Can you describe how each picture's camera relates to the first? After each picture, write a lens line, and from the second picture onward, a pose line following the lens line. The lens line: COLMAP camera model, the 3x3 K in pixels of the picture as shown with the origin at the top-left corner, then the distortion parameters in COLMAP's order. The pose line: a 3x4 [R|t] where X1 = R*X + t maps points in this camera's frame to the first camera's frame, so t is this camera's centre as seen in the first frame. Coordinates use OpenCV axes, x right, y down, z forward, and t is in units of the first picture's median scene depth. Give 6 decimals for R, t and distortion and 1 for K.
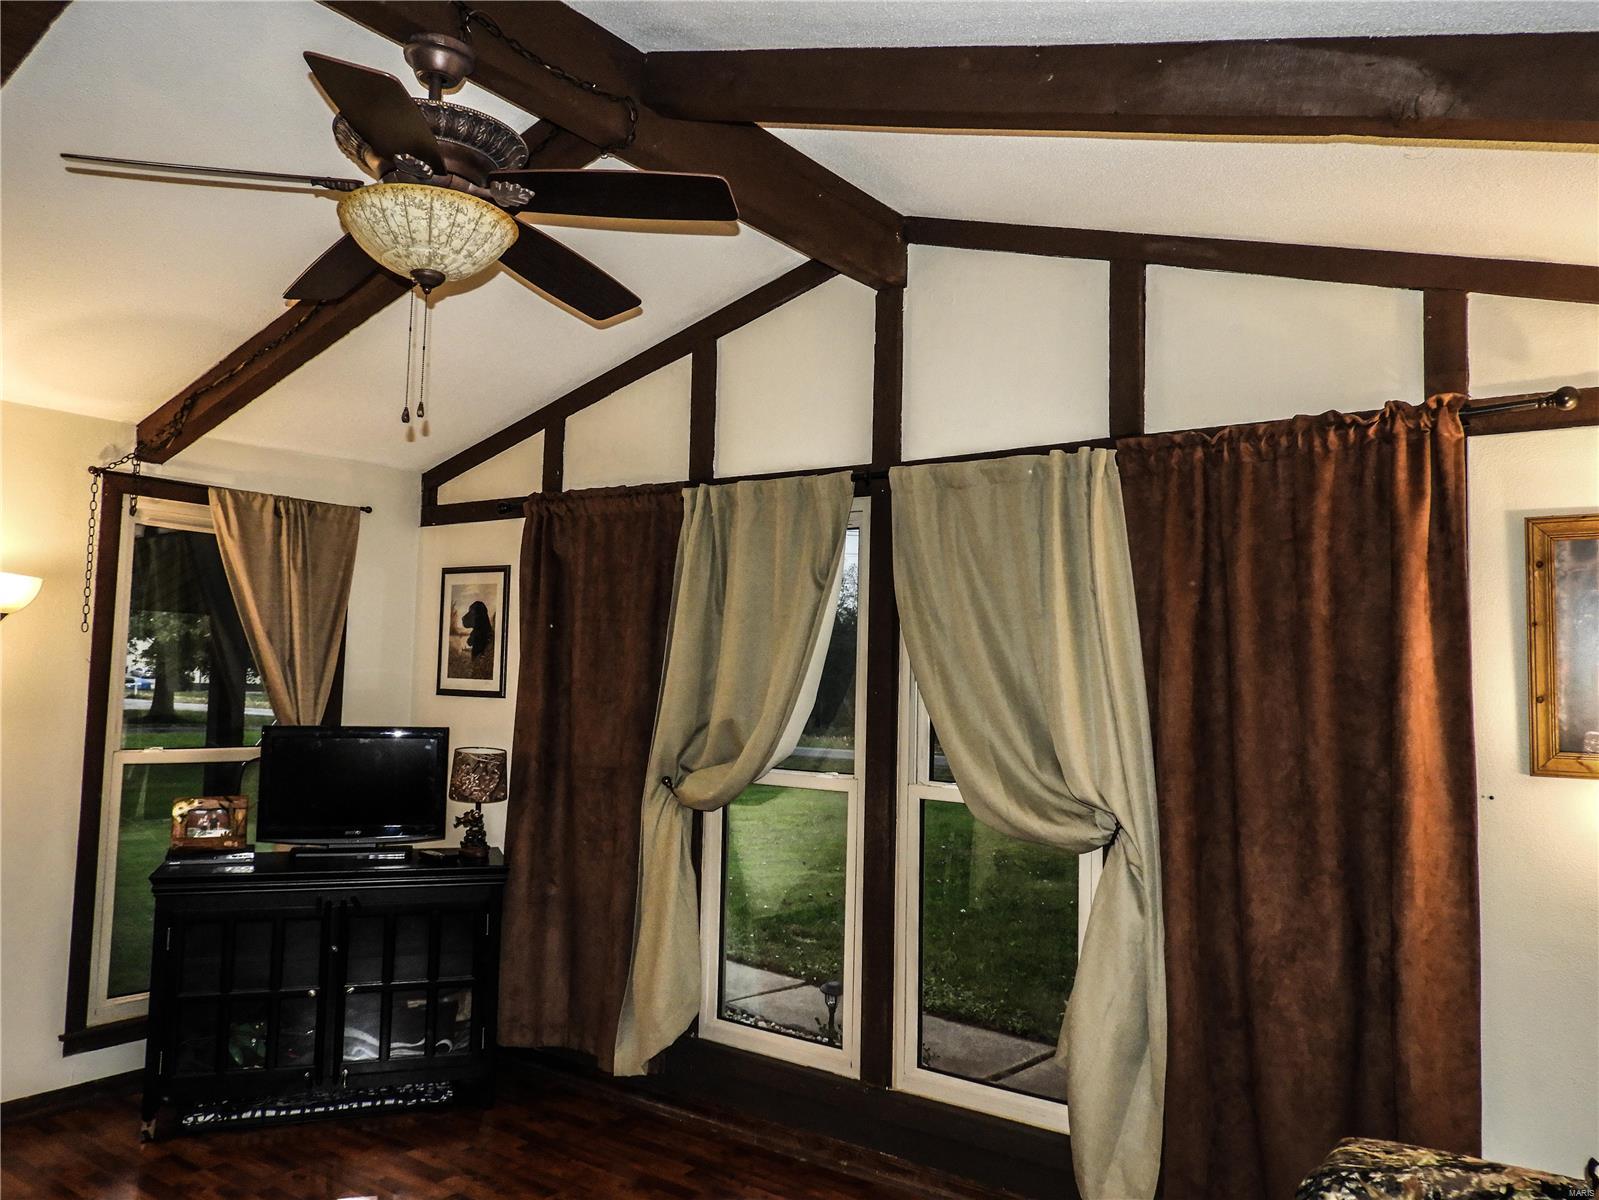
lens RADIAL K [[1187.3, 0, 799.5], [0, 1187.3, 600.0], [0, 0, 1]] dist [0.000332, -0.005338]
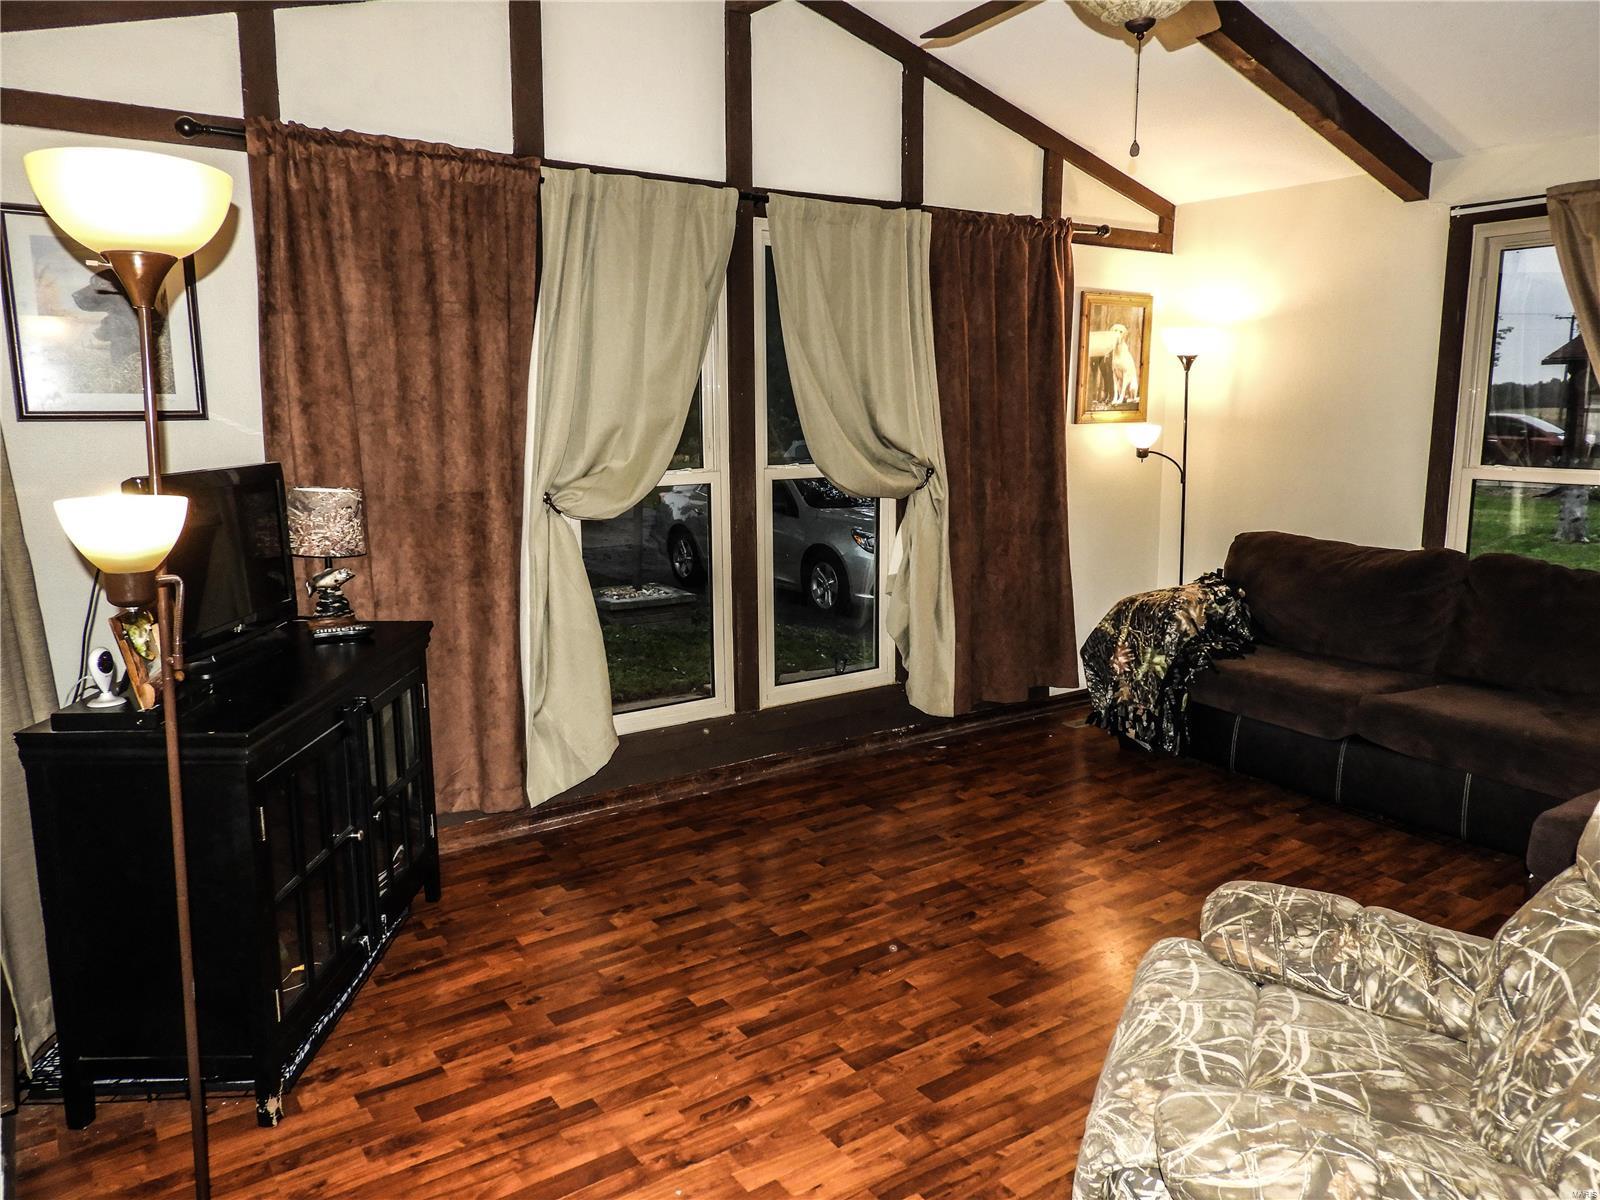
lens RADIAL K [[1139.2, 0, 800.0], [0, 1139.2, 600.0], [0, 0, 1]] dist [0.004606, 0.000763]
pose [[0.325314, -0.184006, 0.927530, -1.021389], [-0.046892, 0.976539, 0.210175, 0.039892], [-0.944443, -0.111866, 0.309053, 0.599719]]
